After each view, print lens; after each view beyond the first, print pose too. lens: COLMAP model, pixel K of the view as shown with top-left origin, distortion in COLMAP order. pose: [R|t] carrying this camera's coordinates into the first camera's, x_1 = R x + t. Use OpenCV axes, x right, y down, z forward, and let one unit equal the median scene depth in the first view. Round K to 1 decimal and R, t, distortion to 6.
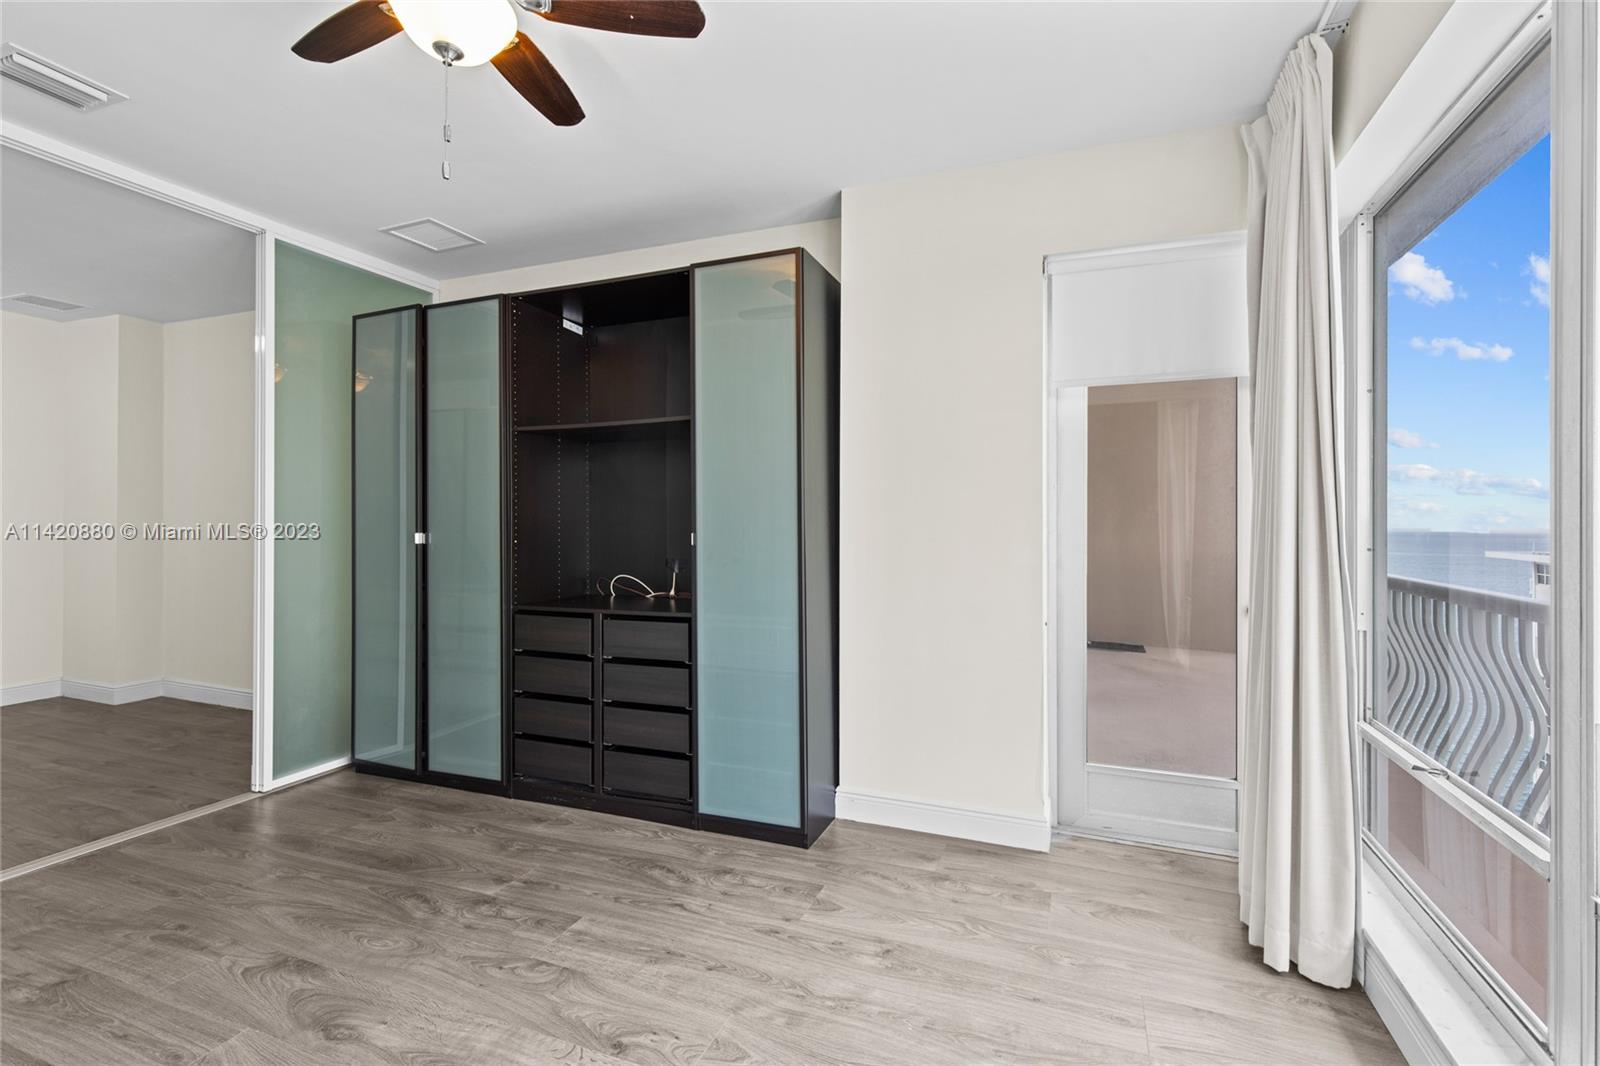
lens RADIAL K [[719.3, 0, 796.4], [0, 719.3, 515.7], [0, 0, 1]] dist [0.009736, -0.001744]
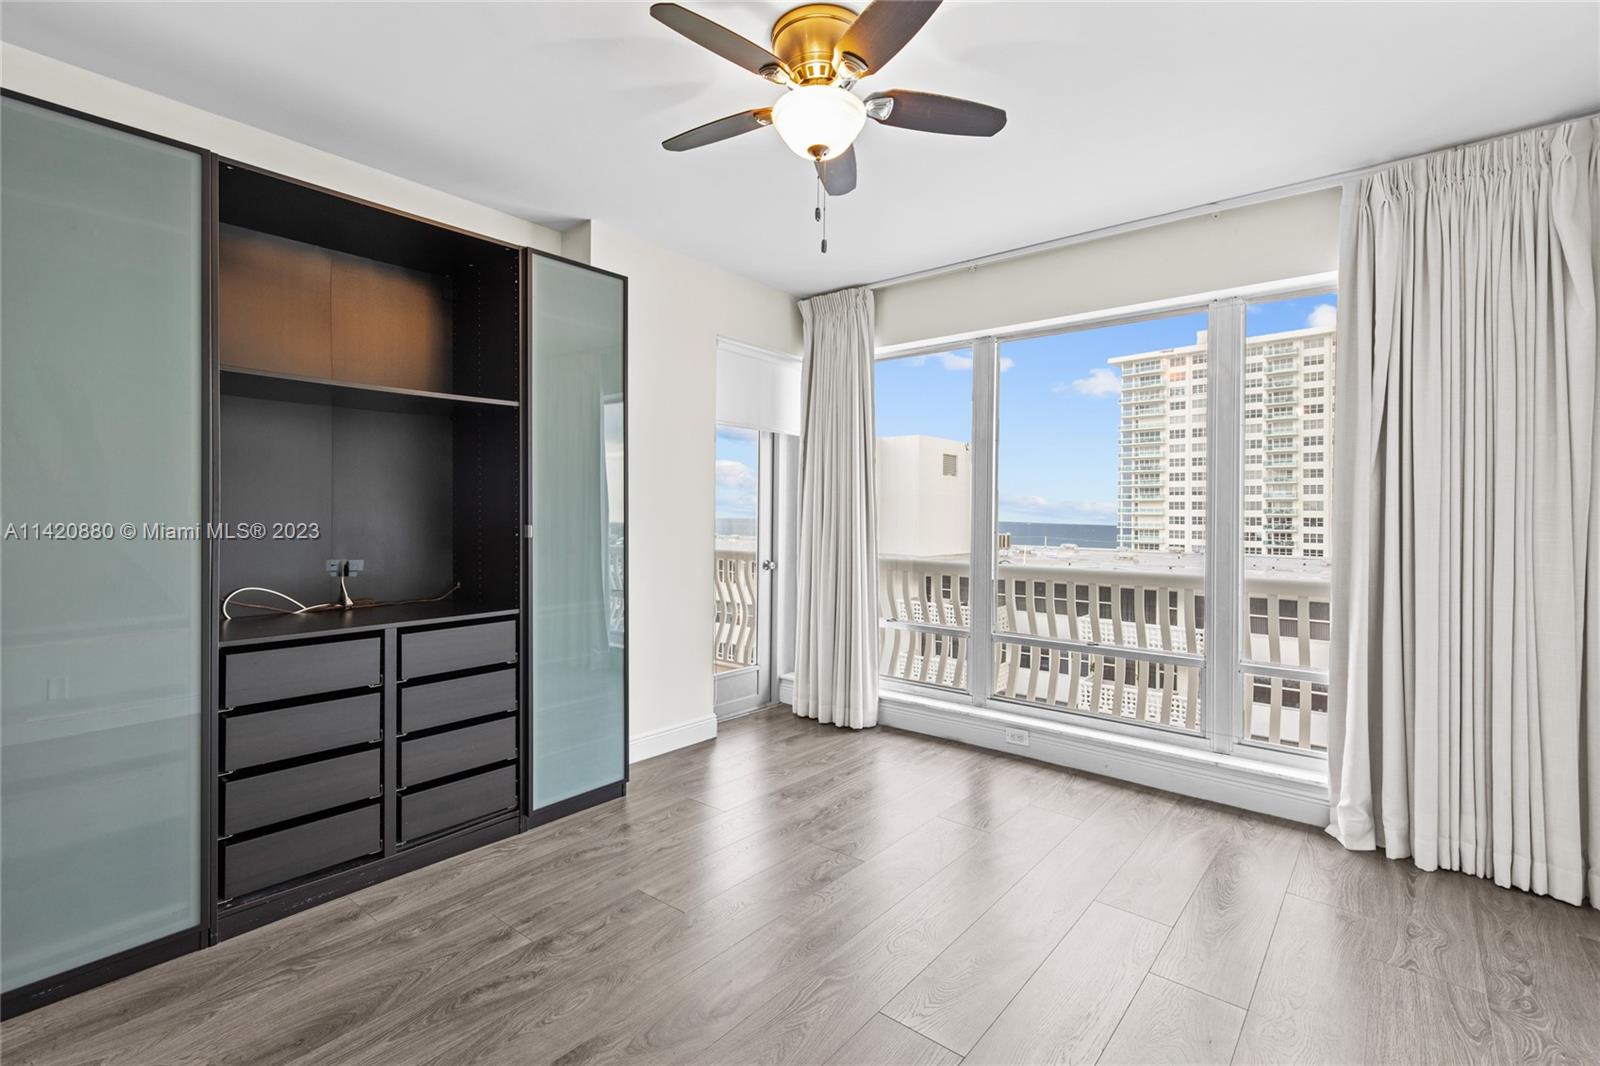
lens RADIAL K [[719.3, 0, 808.3], [0, 719.3, 510.4], [0, 0, 1]] dist [0.009736, -0.001744]
pose [[0.311788, 0.005867, 0.950133, -0.975313], [-0.023214, 0.999729, 0.001445, -0.008268], [-0.949868, -0.022507, 0.311840, 0.350770]]
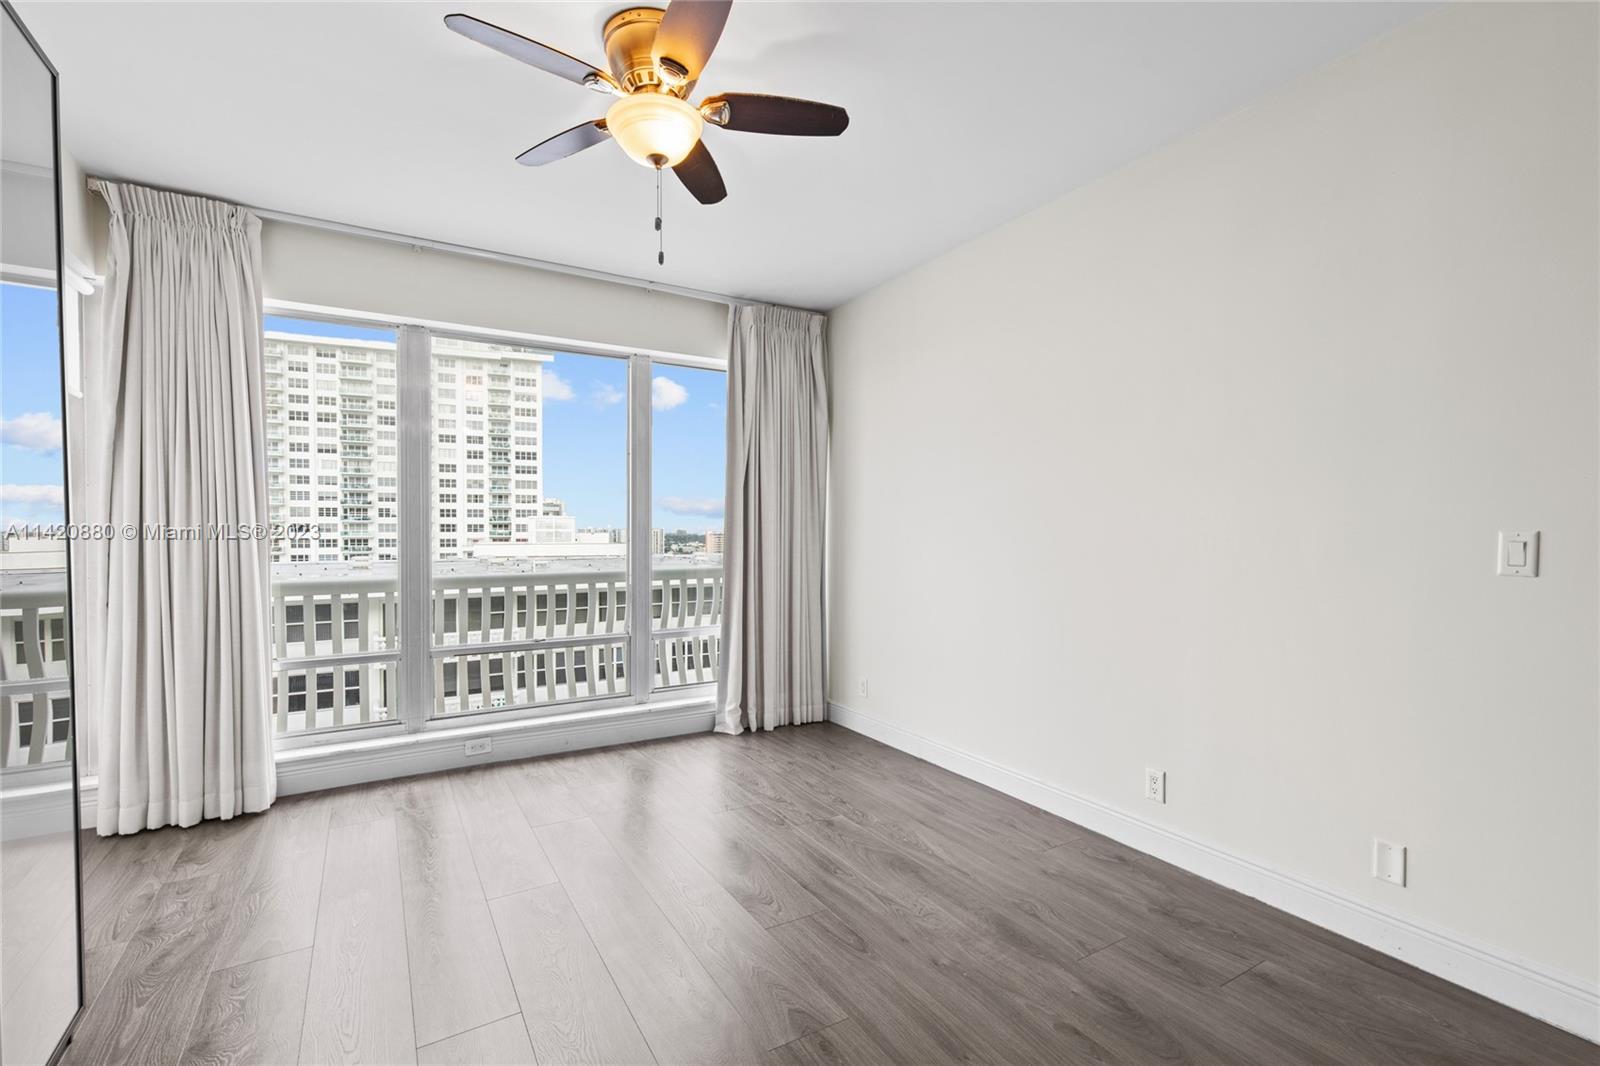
lens RADIAL K [[719.3, 0, 795.5], [0, 719.3, 540.9], [0, 0, 1]] dist [0.009736, -0.001744]
pose [[-0.790820, -0.016950, 0.611815, -0.845699], [-0.014554, 0.999855, 0.008887, 0.006645], [-0.611876, -0.001876, -0.790951, 1.080238]]
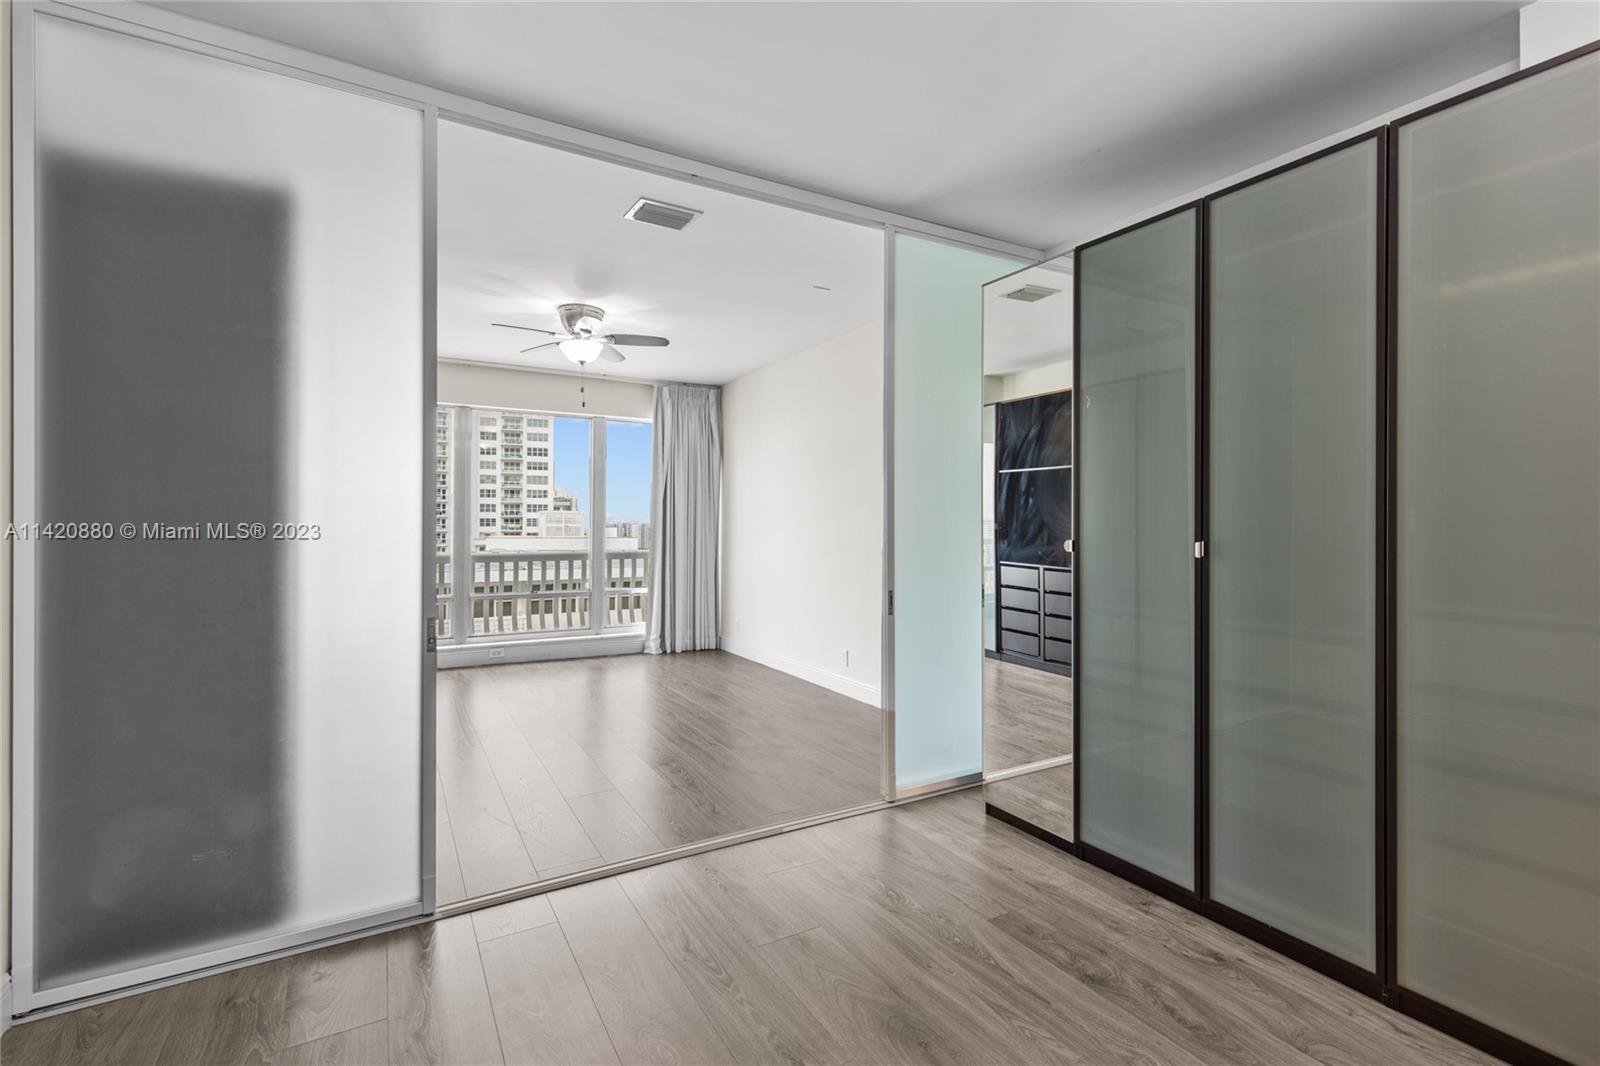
lens RADIAL K [[719.3, 0, 801.9], [0, 719.3, 526.2], [0, 0, 1]] dist [0.009736, -0.001744]
pose [[-0.786963, -0.011779, 0.616888, -1.707212], [-0.018997, 0.999806, -0.005143, 0.003358], [-0.616708, -0.015766, -0.787034, 1.572899]]
